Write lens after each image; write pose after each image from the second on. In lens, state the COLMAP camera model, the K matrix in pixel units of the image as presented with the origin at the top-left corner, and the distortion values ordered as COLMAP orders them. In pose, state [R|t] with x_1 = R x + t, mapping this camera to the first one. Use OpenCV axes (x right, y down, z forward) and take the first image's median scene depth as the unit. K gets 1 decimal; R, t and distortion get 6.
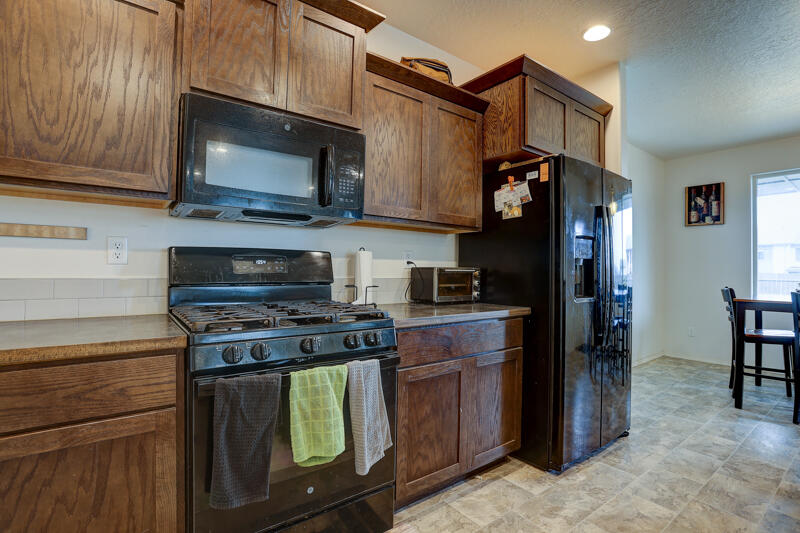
lens RADIAL K [[382.8, 0, 406.6], [0, 382.8, 265.2], [0, 0, 1]] dist [-0.033436, 0.009965]
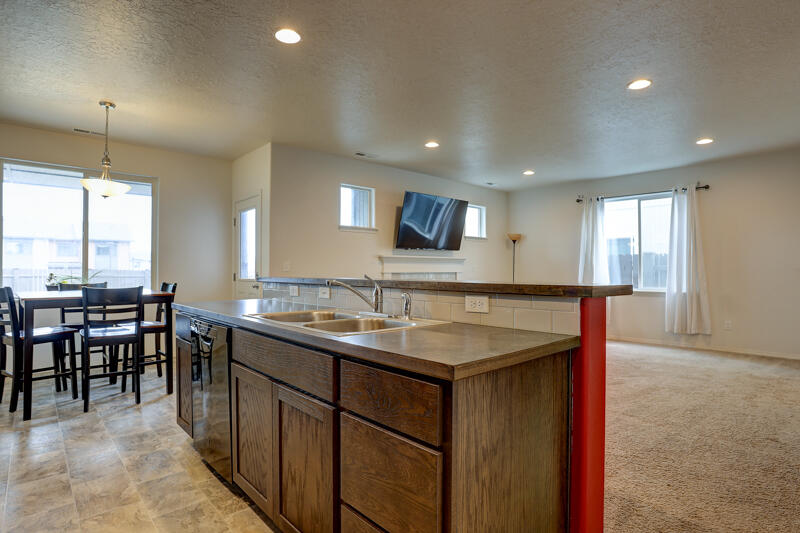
lens RADIAL K [[422.7, 0, 396.4], [0, 422.7, 268.3], [0, 0, 1]] dist [-0.003965, 0.000337]
pose [[-0.076351, -0.005706, 0.997065, -0.271829], [-0.016939, 0.999847, 0.004425, -0.000114], [-0.996937, -0.016551, -0.076436, 0.295818]]
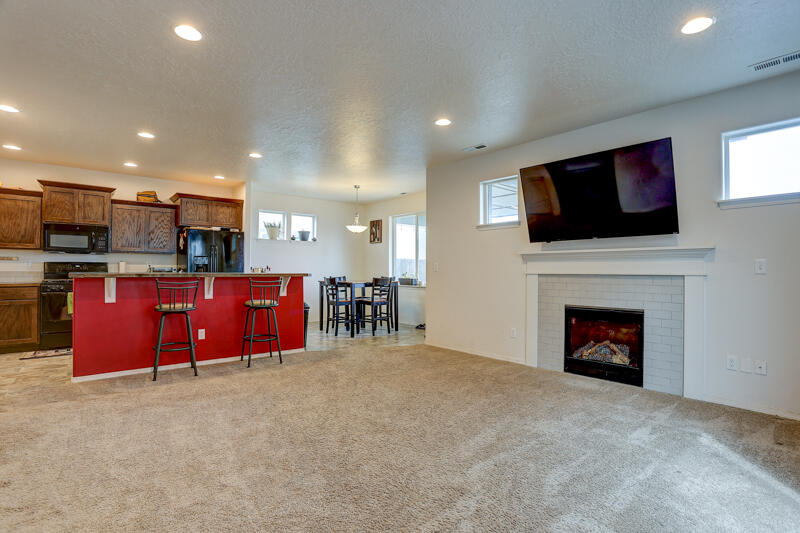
lens RADIAL K [[382.8, 0, 389.4], [0, 382.8, 263.3], [0, 0, 1]] dist [-0.033436, 0.009965]
pose [[0.998782, -0.003925, 0.049185, 1.307413], [0.004011, 0.999991, -0.001665, -0.009972], [-0.049178, 0.001861, 0.998788, -1.421761]]
